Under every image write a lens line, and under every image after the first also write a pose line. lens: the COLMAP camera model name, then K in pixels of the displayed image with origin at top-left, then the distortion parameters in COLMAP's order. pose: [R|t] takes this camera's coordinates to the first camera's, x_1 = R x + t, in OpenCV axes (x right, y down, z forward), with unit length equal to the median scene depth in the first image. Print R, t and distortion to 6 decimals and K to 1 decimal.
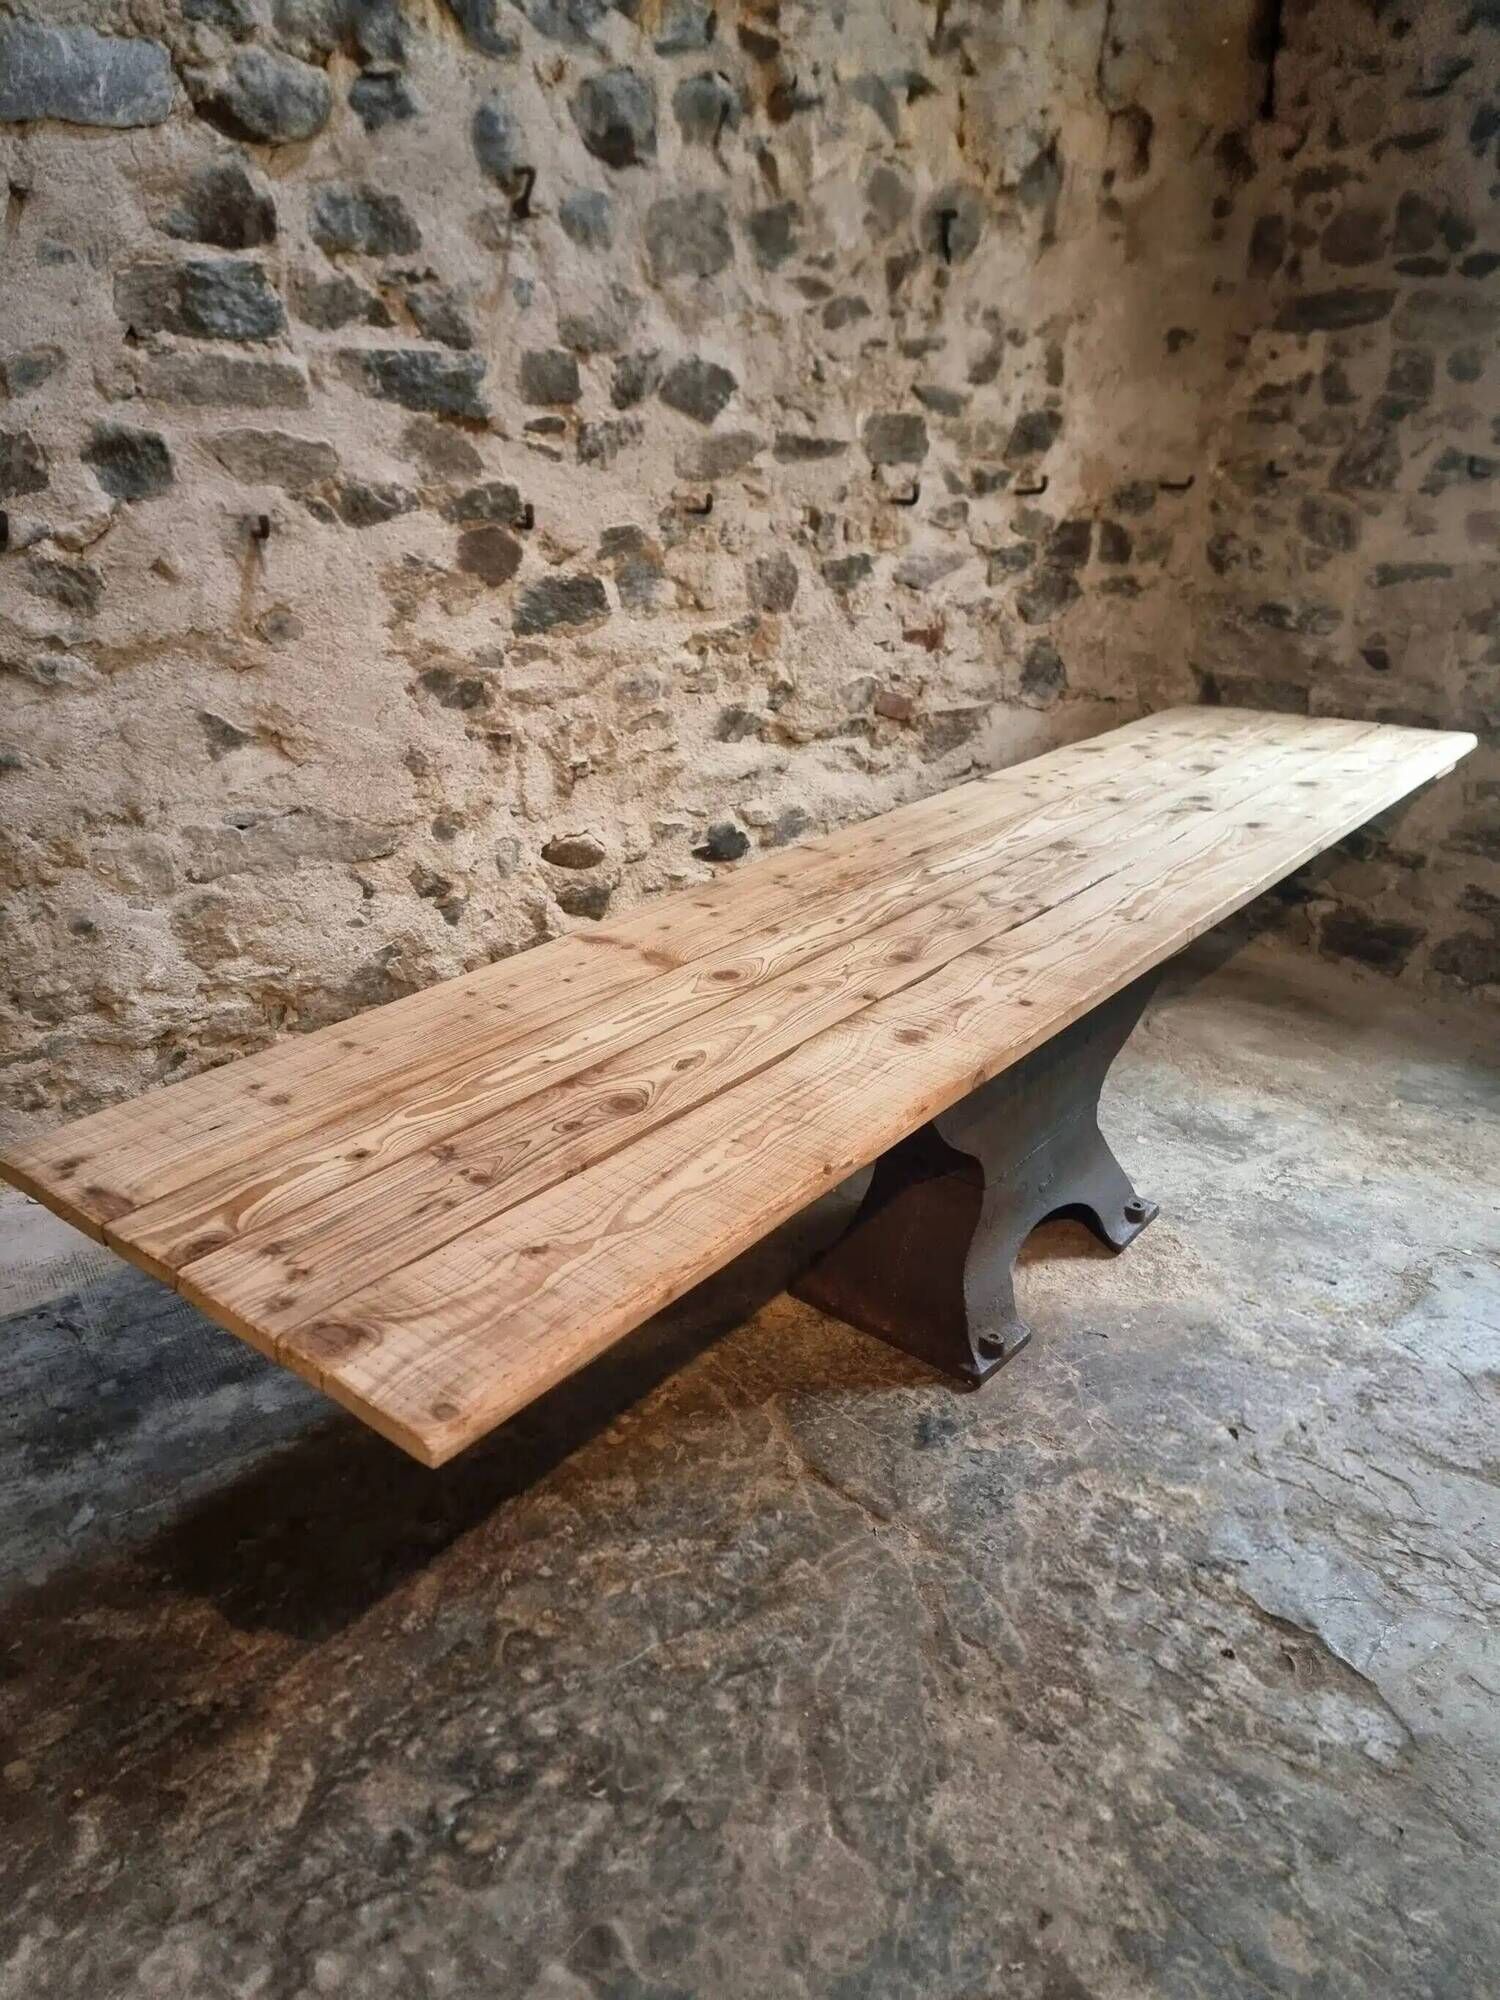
lens RADIAL K [[1383.2, 0, 747.6], [0, 1383.2, 1011.0], [0, 0, 1]] dist [0.073795, -0.071164]
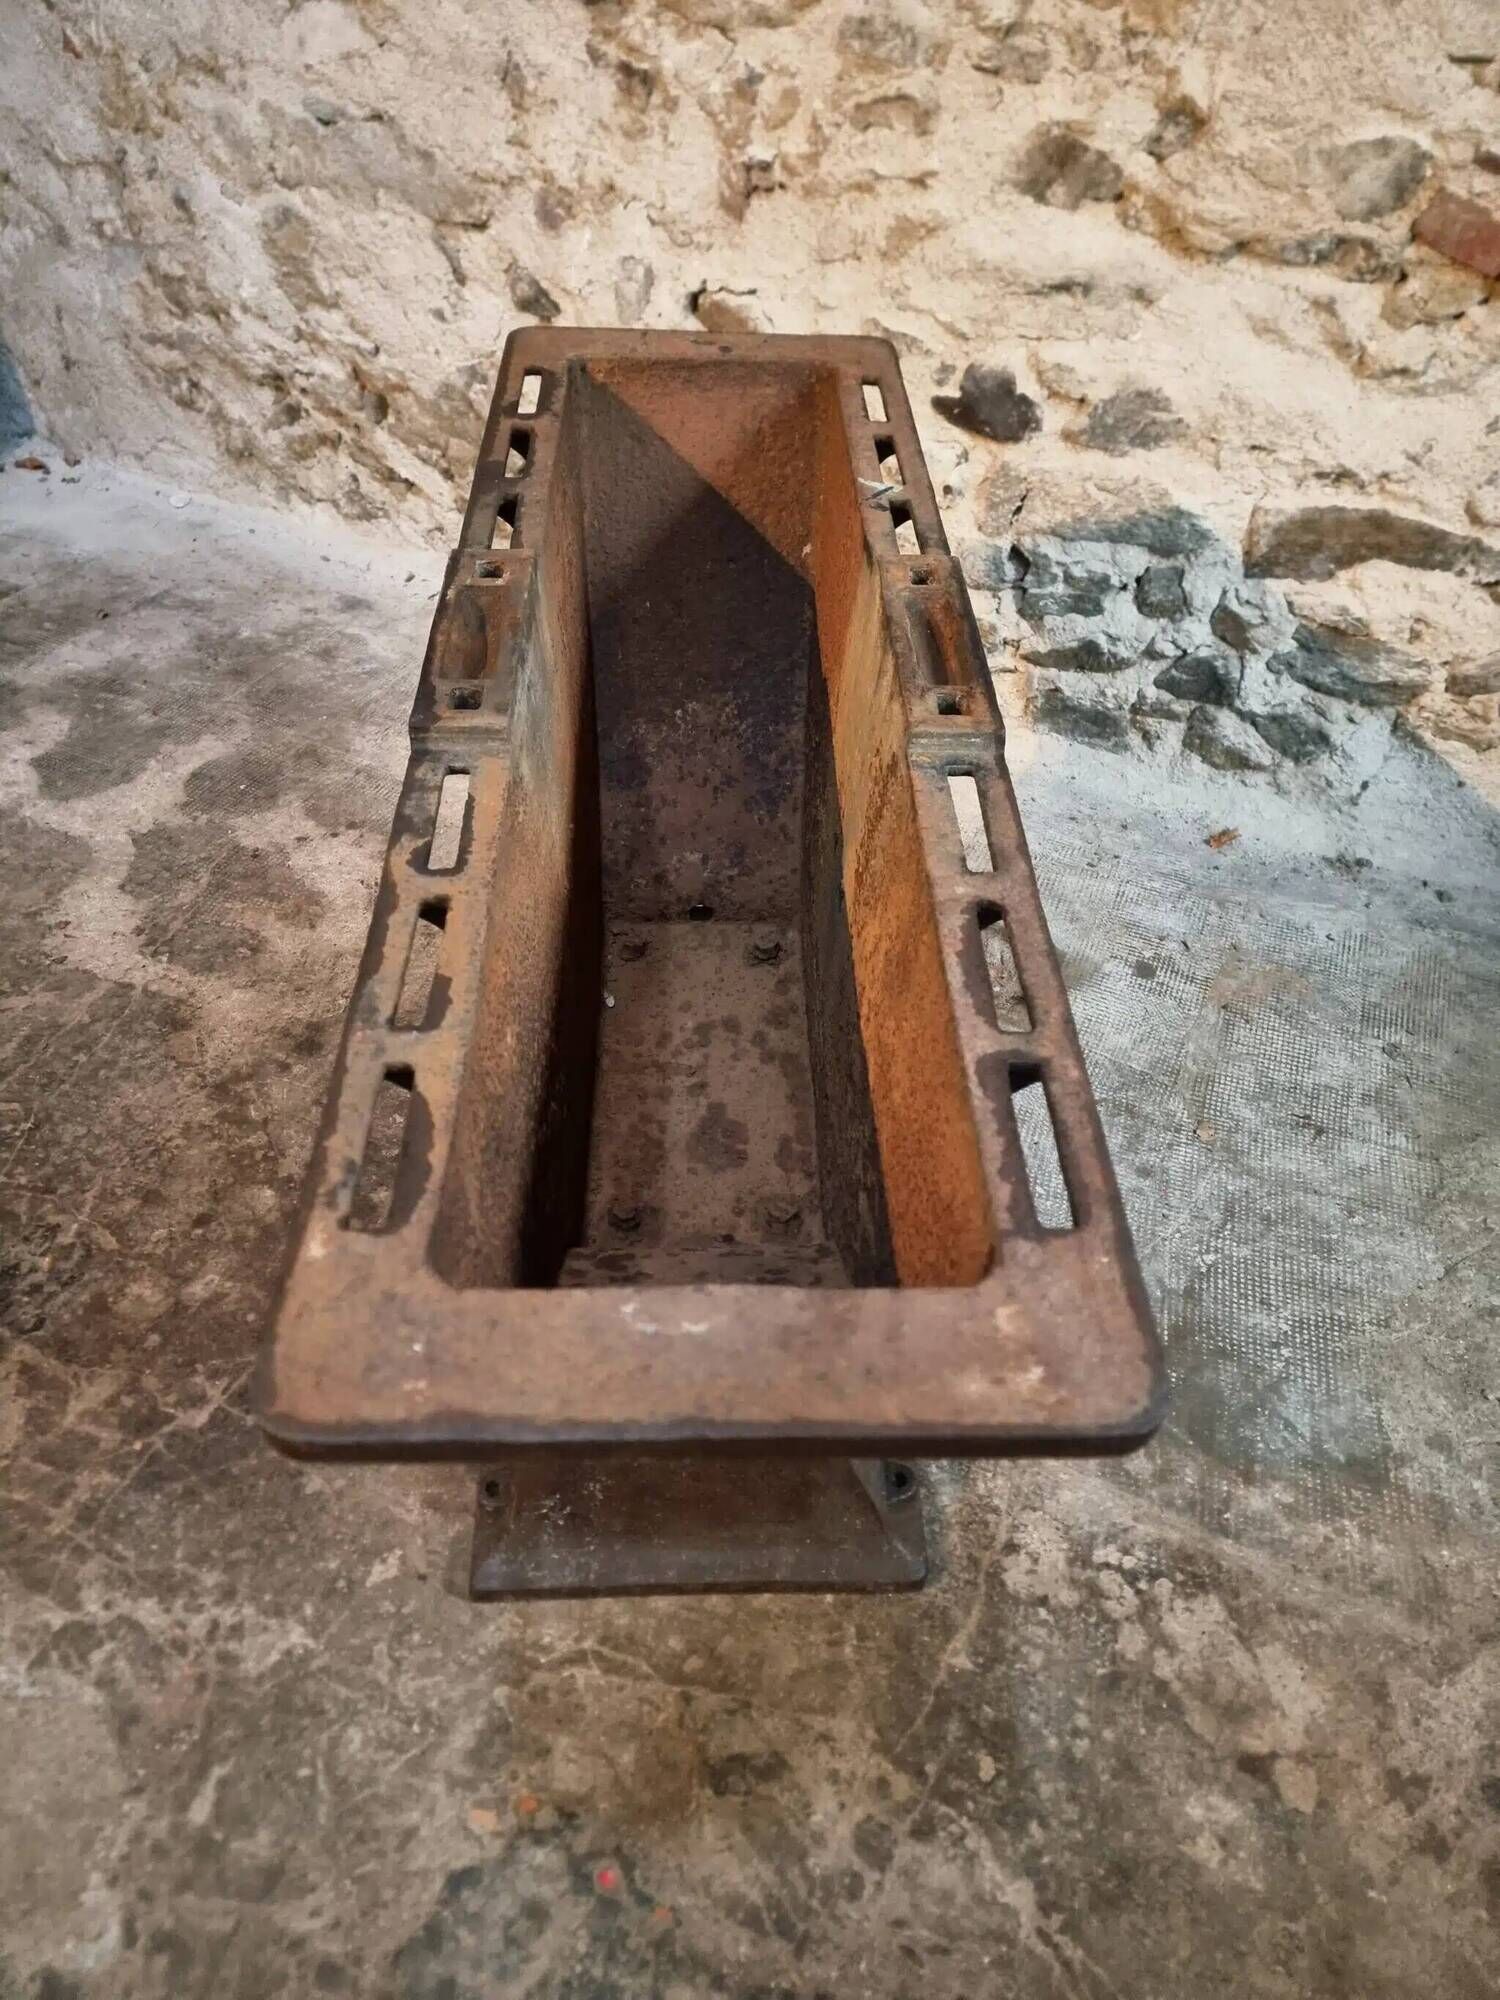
lens RADIAL K [[1394.5, 0, 742.6], [0, 1394.5, 996.5], [0, 0, 1]] dist [0.065729, -0.063825]
pose [[0.526692, 0.593826, -0.608249, 0.469703], [-0.361472, 0.804080, 0.472010, -0.182499], [0.769372, -0.028739, 0.638154, 0.629261]]
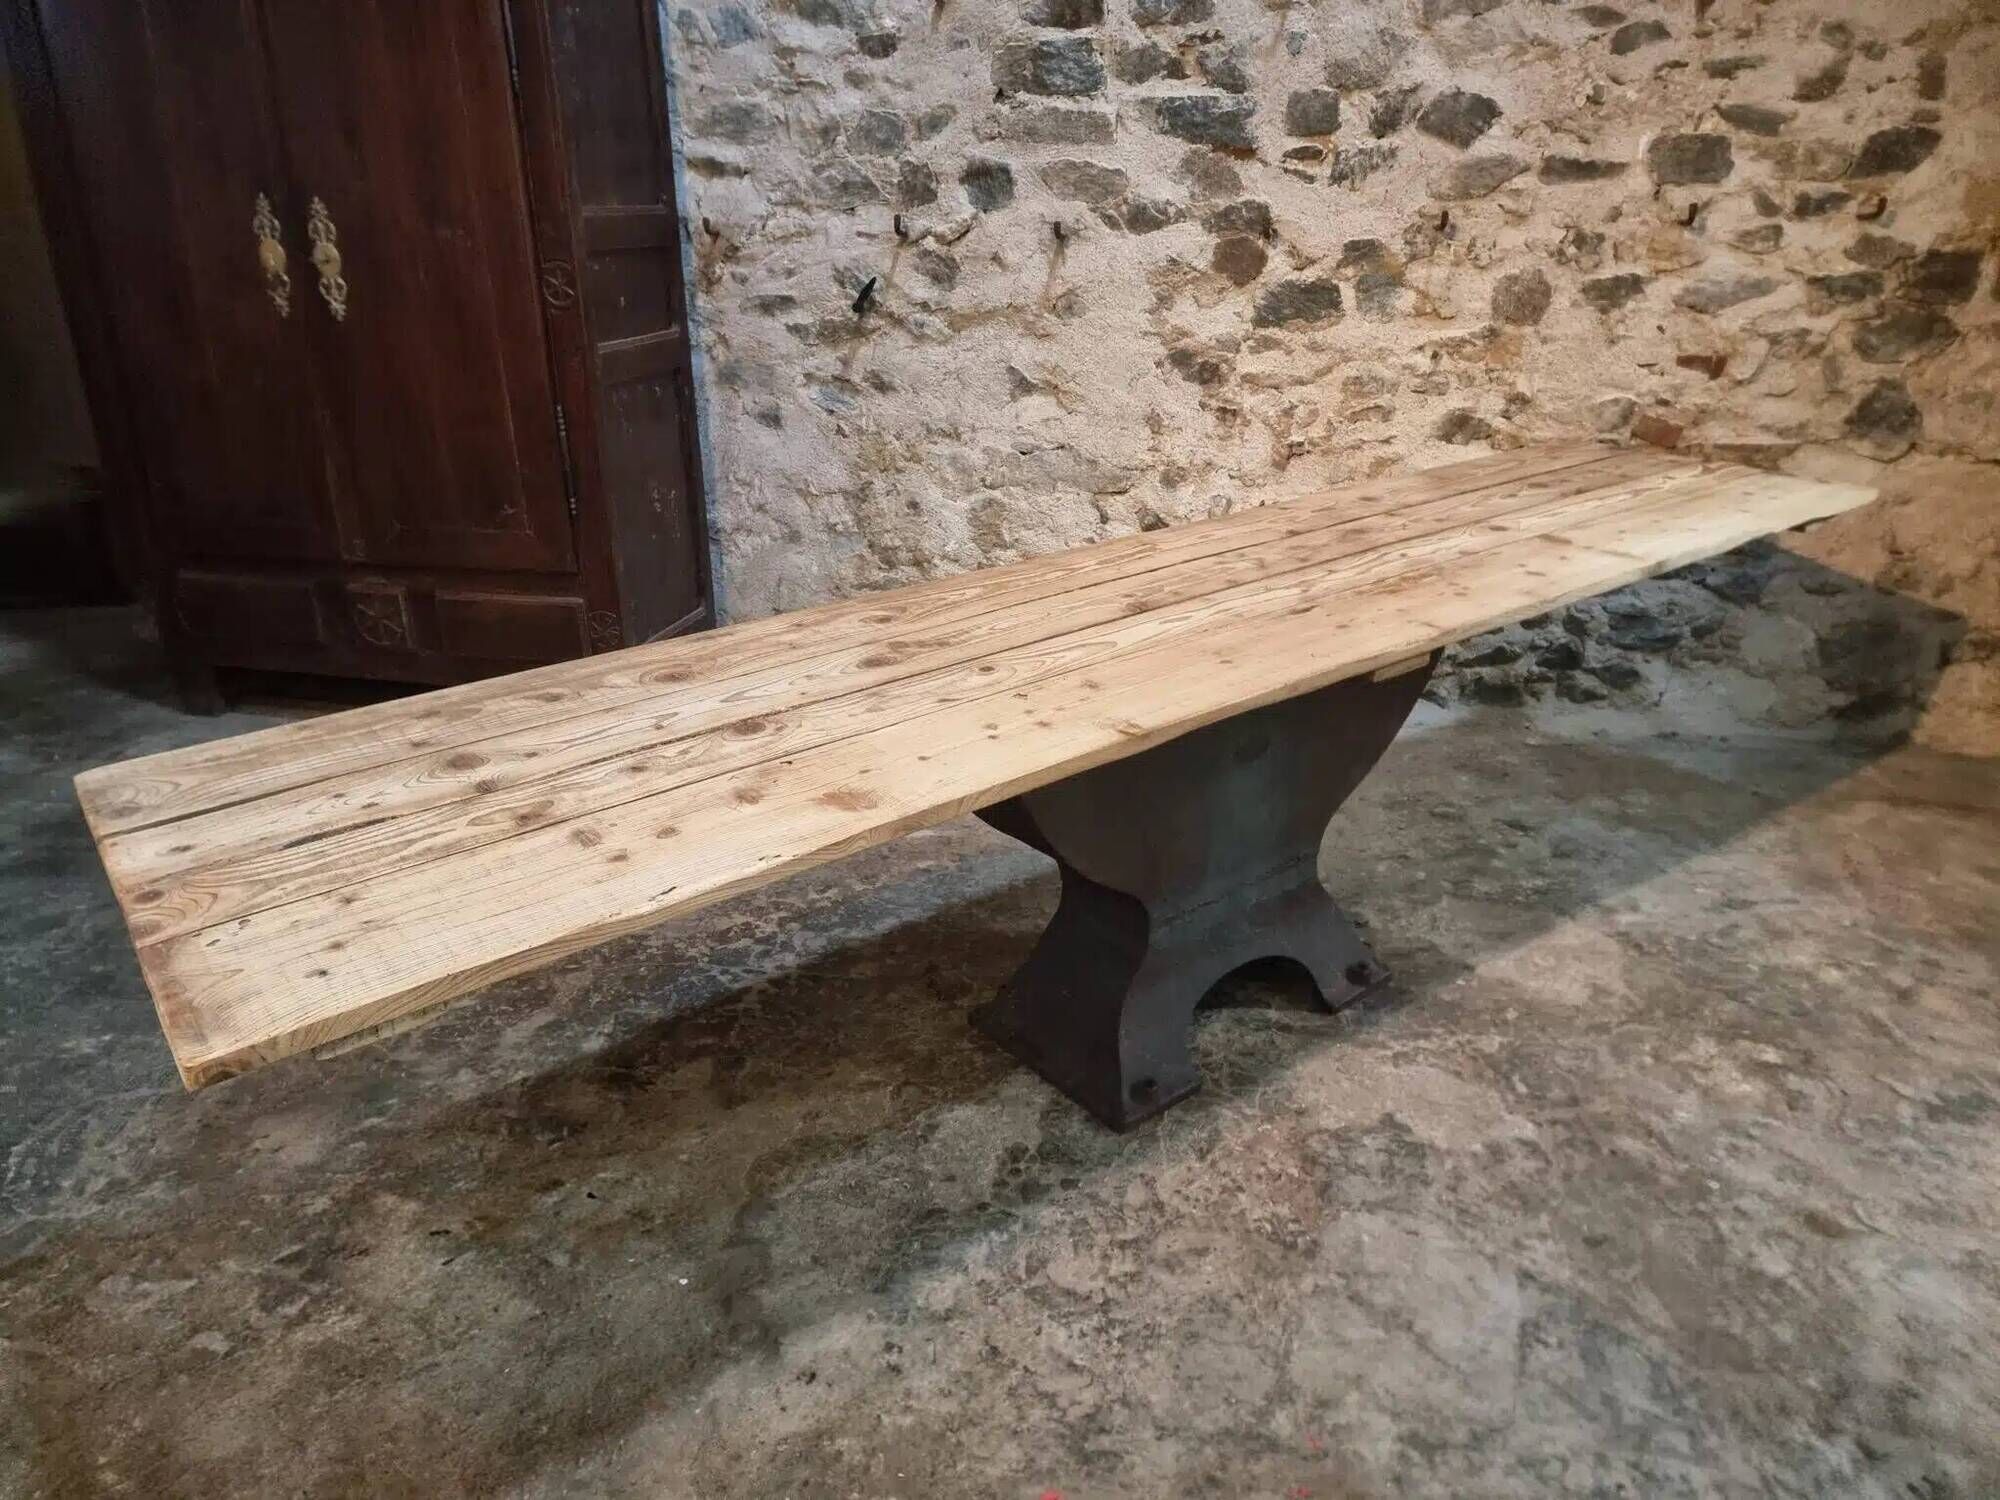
lens RADIAL K [[1408.5, 0, 997.1], [0, 1408.5, 774.2], [0, 0, 1]] dist [0.092816, -0.074217]
pose [[0.740492, 0.254960, -0.621825, 0.534937], [-0.258832, 0.962065, 0.086239, 0.056490], [0.620223, 0.097089, 0.778394, -0.071907]]
